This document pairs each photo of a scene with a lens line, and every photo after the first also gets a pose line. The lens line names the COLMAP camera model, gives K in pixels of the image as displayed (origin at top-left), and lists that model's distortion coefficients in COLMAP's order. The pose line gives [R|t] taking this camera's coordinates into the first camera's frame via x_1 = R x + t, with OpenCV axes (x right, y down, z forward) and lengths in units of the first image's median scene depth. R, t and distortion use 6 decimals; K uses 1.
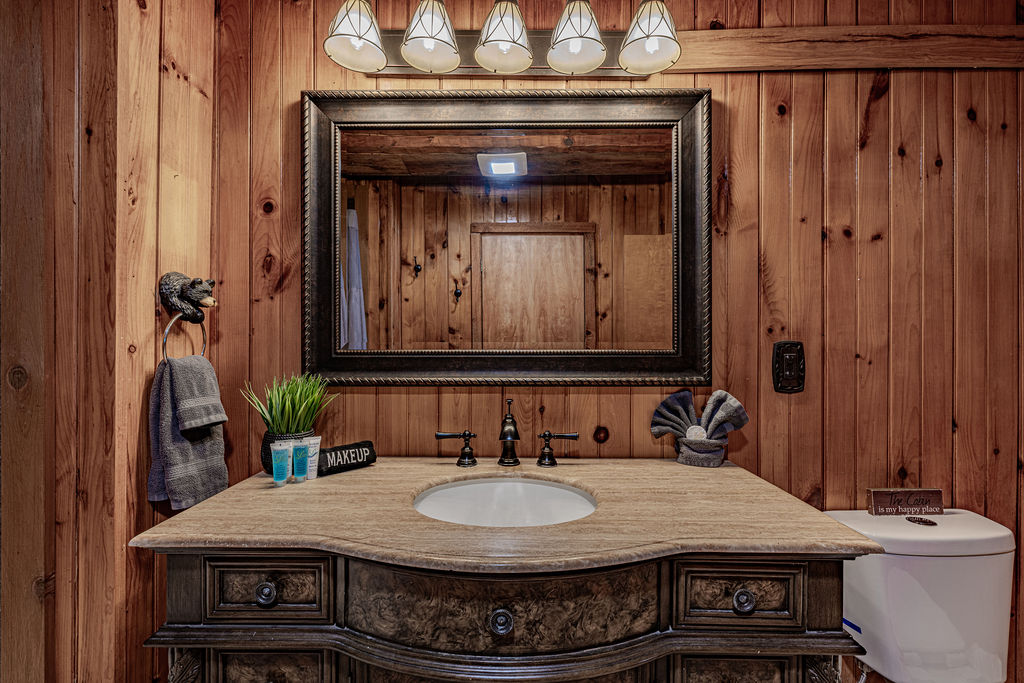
lens RADIAL K [[425.3, 0, 510.0], [0, 425.3, 341.8], [0, 0, 1]] dist [0.000026, -0.000130]
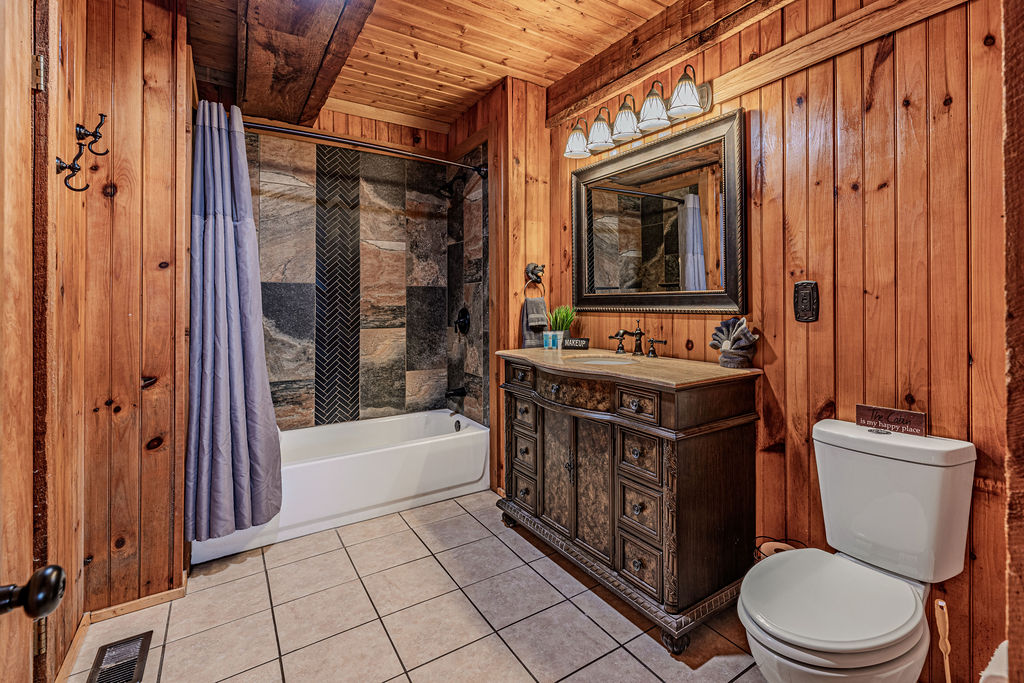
lens RADIAL K [[442.0, 0, 563.4], [0, 442.0, 299.1], [0, 0, 1]] dist [-0.000935, 0.000490]
pose [[0.607744, -0.007655, -0.794096, 1.292185], [0.004287, 0.999971, -0.006359, 0.058694], [0.794121, 0.000460, 0.607759, -0.384875]]
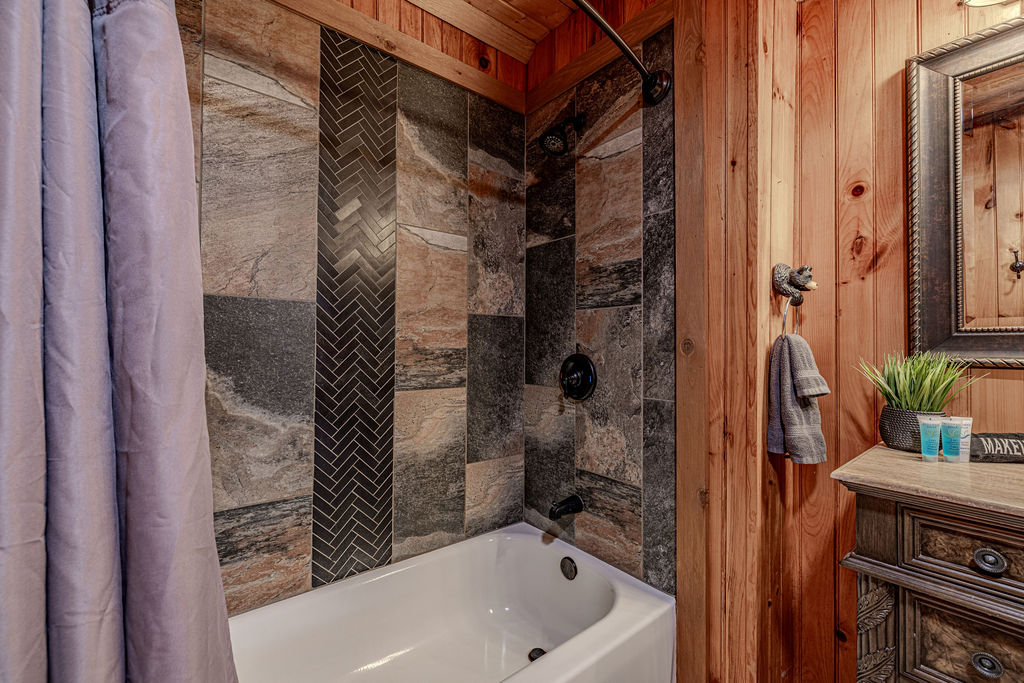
lens RADIAL K [[425.3, 0, 523.0], [0, 425.3, 340.6], [0, 0, 1]] dist [0.000026, -0.000130]
pose [[0.642029, -0.003958, -0.766670, -0.332342], [-0.005632, 0.999935, -0.009879, 0.065333], [0.766660, 0.010661, 0.641965, -0.297037]]
